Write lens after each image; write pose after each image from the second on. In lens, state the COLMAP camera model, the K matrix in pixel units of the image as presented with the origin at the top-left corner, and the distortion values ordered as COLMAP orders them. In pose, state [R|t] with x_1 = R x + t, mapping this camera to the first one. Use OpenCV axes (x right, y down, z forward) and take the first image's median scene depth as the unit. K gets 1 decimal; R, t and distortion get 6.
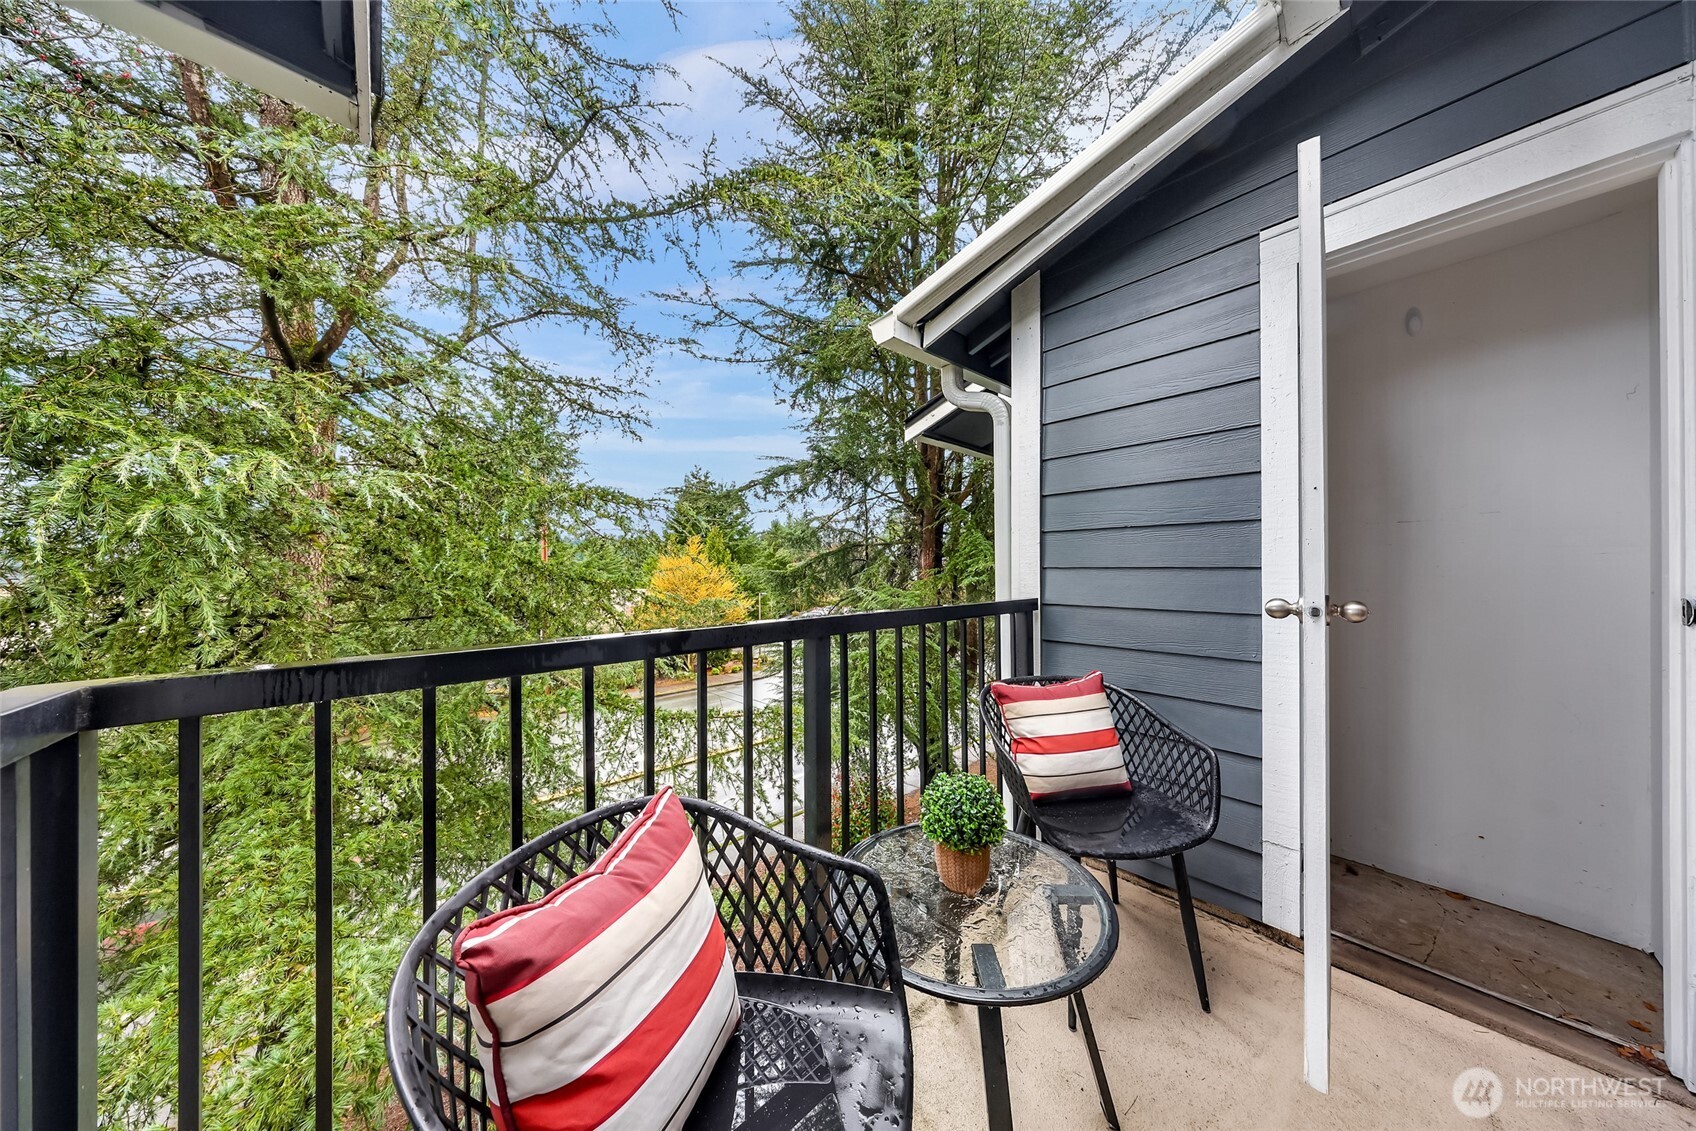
lens RADIAL K [[490.5, 0, 847.3], [0, 490.5, 567.4], [0, 0, 1]] dist [-0.000362, -0.000040]
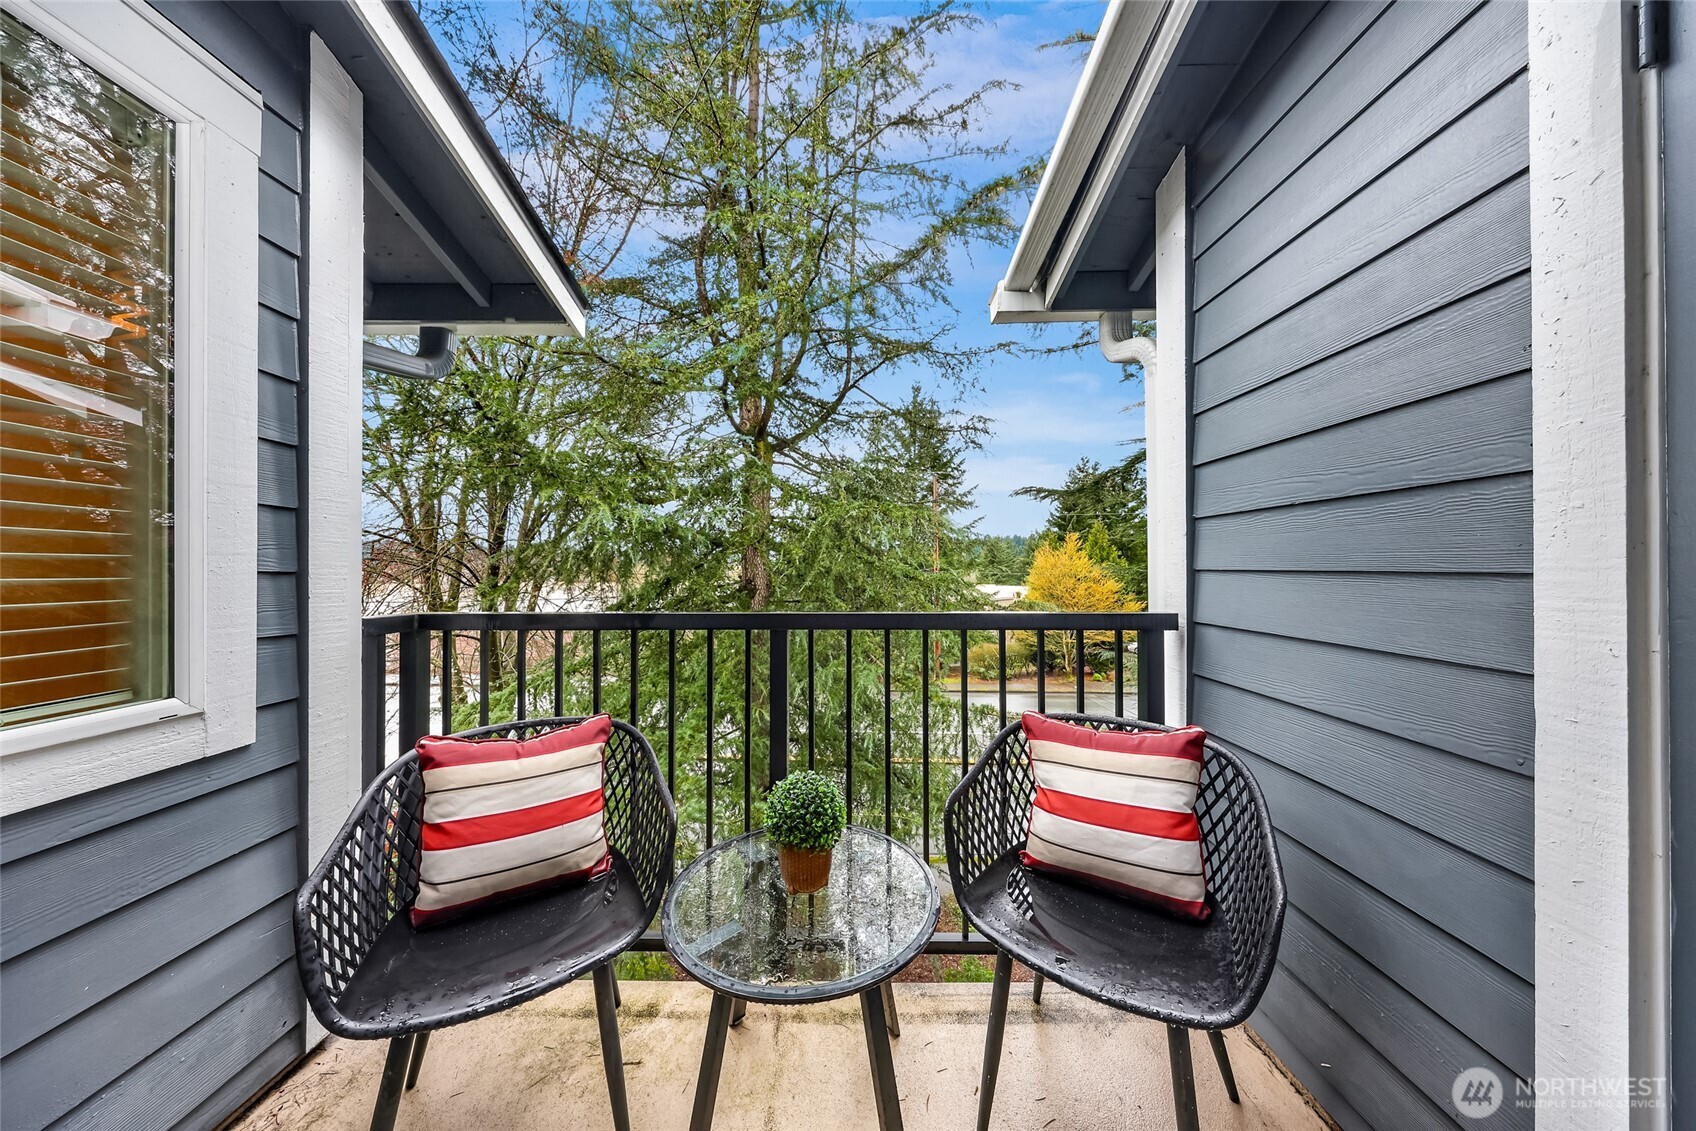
lens RADIAL K [[490.5, 0, 847.3], [0, 490.5, 567.4], [0, 0, 1]] dist [-0.000362, -0.000040]
pose [[0.722984, 0.000336, -0.690864, 0.530821], [0.000288, 1.000000, 0.000788, -0.003356], [0.690864, -0.000769, 0.722984, 0.171554]]
